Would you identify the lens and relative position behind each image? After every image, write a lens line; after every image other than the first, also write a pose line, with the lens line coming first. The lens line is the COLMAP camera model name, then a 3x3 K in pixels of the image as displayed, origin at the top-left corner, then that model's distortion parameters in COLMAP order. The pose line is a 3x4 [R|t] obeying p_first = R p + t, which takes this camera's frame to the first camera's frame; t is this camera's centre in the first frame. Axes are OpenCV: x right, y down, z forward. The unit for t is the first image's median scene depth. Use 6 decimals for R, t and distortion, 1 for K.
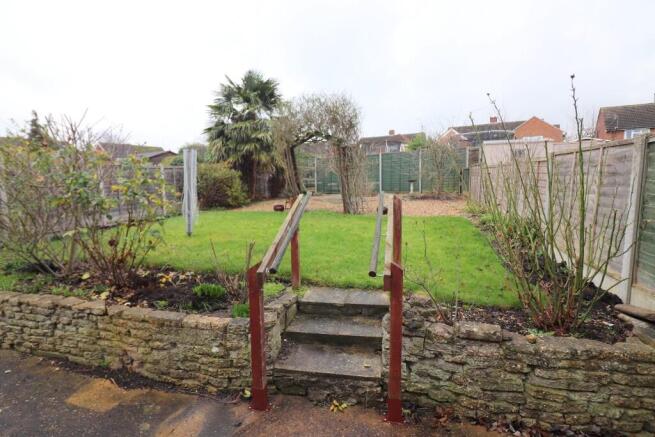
lens RADIAL K [[338.7, 0, 328.2], [0, 338.7, 218.1], [0, 0, 1]] dist [0.000276, 0.000000]
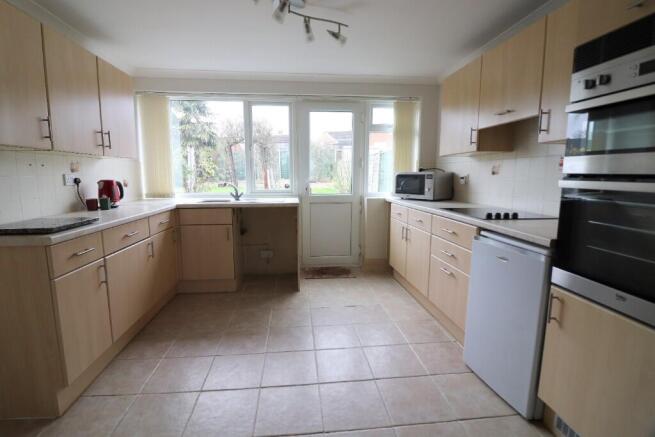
lens RADIAL K [[313.3, 0, 327.7], [0, 313.3, 216.3], [0, 0, 1]] dist [-0.004326, -0.000284]
pose [[0.941919, -0.033365, 0.334178, -0.142806], [0.019849, 0.998844, 0.043779, 0.047773], [-0.335253, -0.034603, 0.941493, -0.432004]]
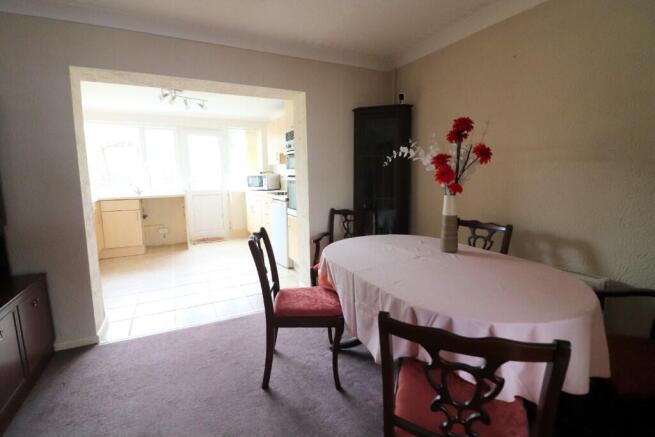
lens RADIAL K [[313.3, 0, 325.1], [0, 313.3, 216.5], [0, 0, 1]] dist [-0.004326, -0.000284]
pose [[0.768094, -0.089720, 0.634021, -0.458163], [0.066645, 0.995959, 0.060199, 0.133749], [-0.636860, -0.003984, 0.770969, -1.430952]]
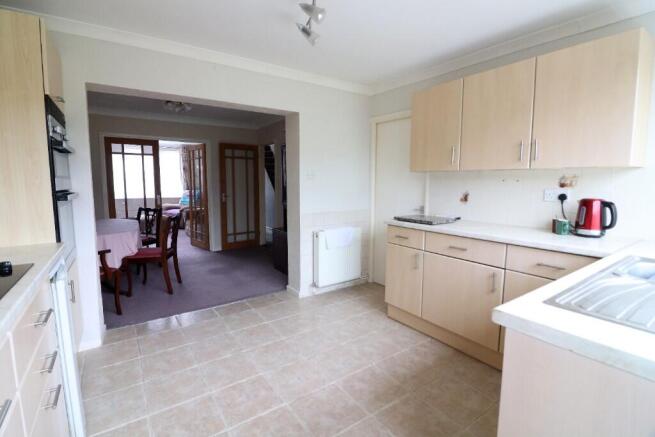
lens RADIAL K [[313.3, 0, 327.4], [0, 313.3, 216.1], [0, 0, 1]] dist [-0.004326, -0.000284]
pose [[-0.670709, 0.092570, -0.735921, 0.793117], [-0.064151, 0.981223, 0.181893, -0.160544], [0.738941, 0.169208, -0.652177, 1.366620]]
